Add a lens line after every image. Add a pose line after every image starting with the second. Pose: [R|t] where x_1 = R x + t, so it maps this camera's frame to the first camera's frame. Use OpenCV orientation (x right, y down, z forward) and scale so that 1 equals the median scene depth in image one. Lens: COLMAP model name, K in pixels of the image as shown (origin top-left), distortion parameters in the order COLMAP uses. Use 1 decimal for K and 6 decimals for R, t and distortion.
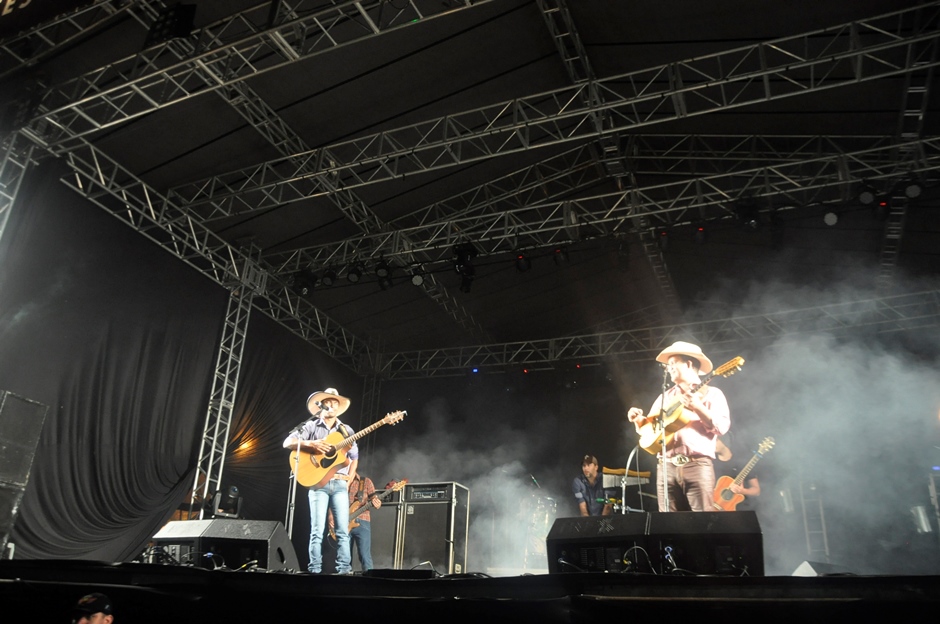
lens RADIAL K [[726.9, 0, 451.8], [0, 726.9, 312.3], [0, 0, 1]] dist [-0.114700, 0.004549]
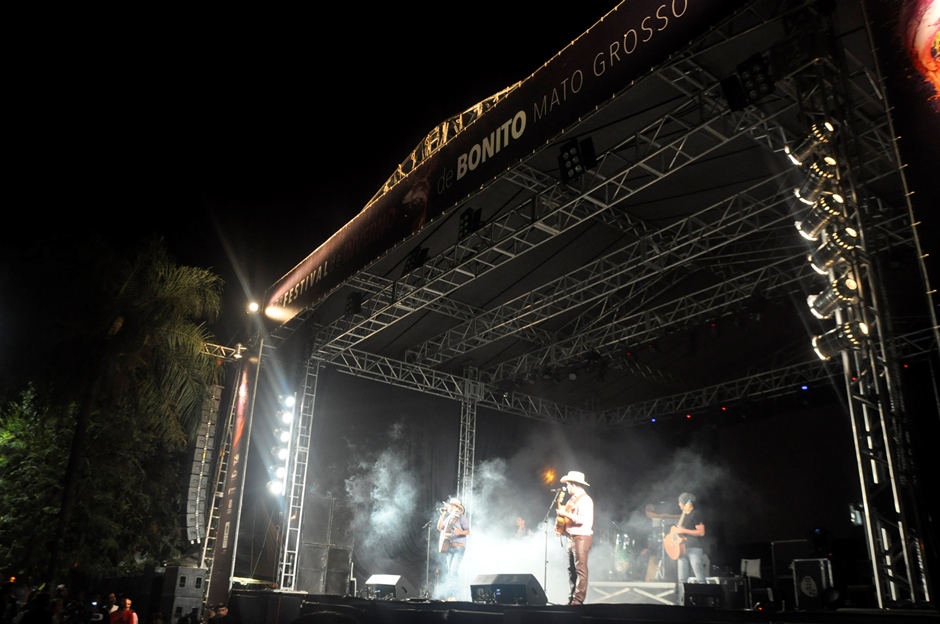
lens RADIAL K [[733.7, 0, 470.1], [0, 733.7, 312.3], [0, 0, 1]] dist [-0.150061, 0.102678]
pose [[0.861934, -0.200957, -0.465496, 0.491279], [0.212488, 0.976756, -0.028219, -0.176188], [0.460347, -0.074589, 0.884600, -0.368766]]
